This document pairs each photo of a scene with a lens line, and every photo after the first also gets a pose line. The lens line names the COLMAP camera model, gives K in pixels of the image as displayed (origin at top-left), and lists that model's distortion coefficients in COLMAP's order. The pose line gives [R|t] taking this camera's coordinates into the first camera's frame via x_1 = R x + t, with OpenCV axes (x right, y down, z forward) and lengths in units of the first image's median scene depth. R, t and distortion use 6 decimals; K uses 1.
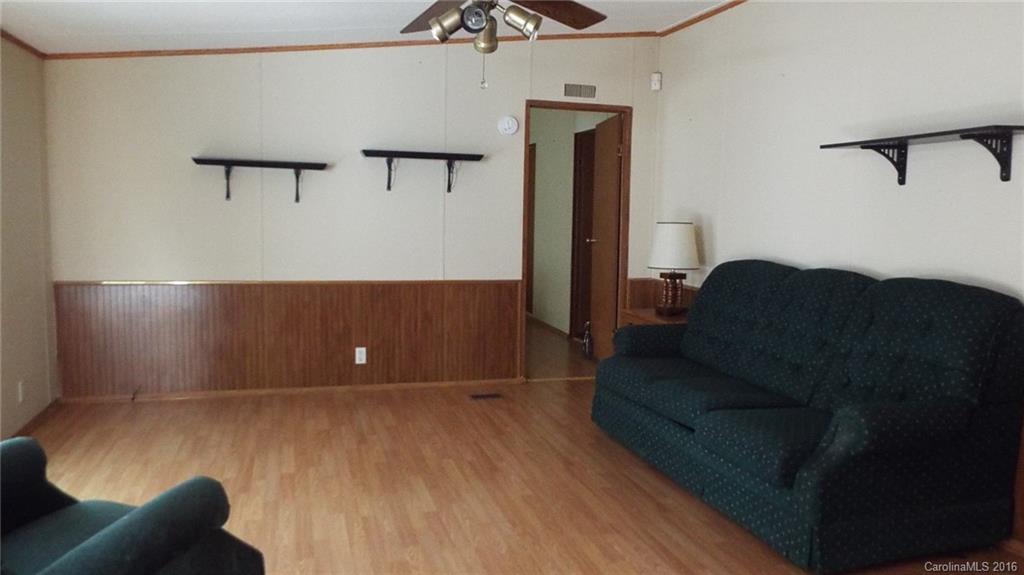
lens RADIAL K [[773.4, 0, 512.0], [0, 773.4, 287.5], [0, 0, 1]] dist [-0.004490, 0.044228]
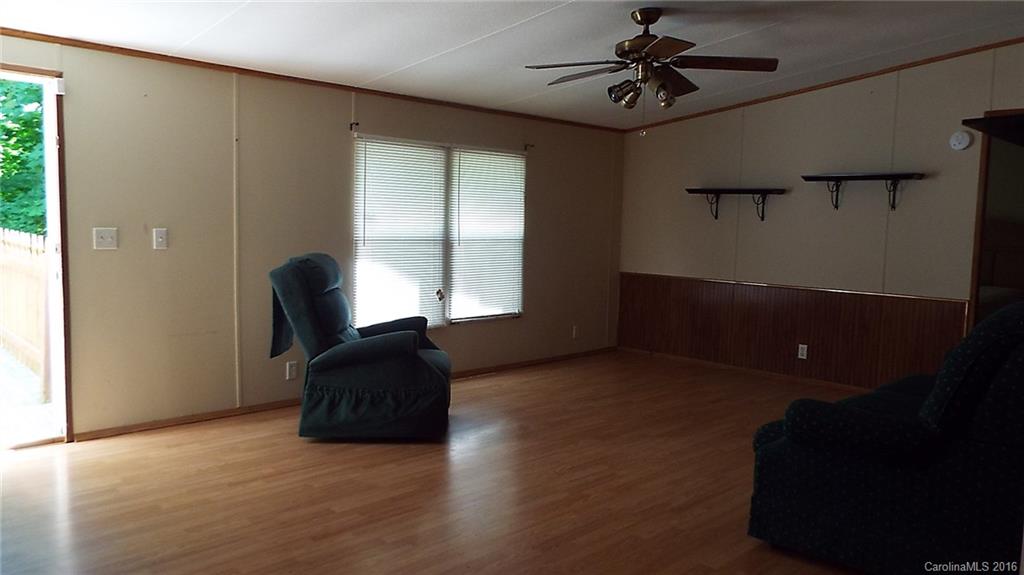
lens RADIAL K [[762.3, 0, 512.0], [0, 762.3, 287.5], [0, 0, 1]] dist [-0.006746, 0.003521]
pose [[0.483132, 0.067543, -0.872938, 0.593408], [-0.096106, 0.995086, 0.023804, 0.006864], [0.870257, 0.072394, 0.487250, 0.051368]]
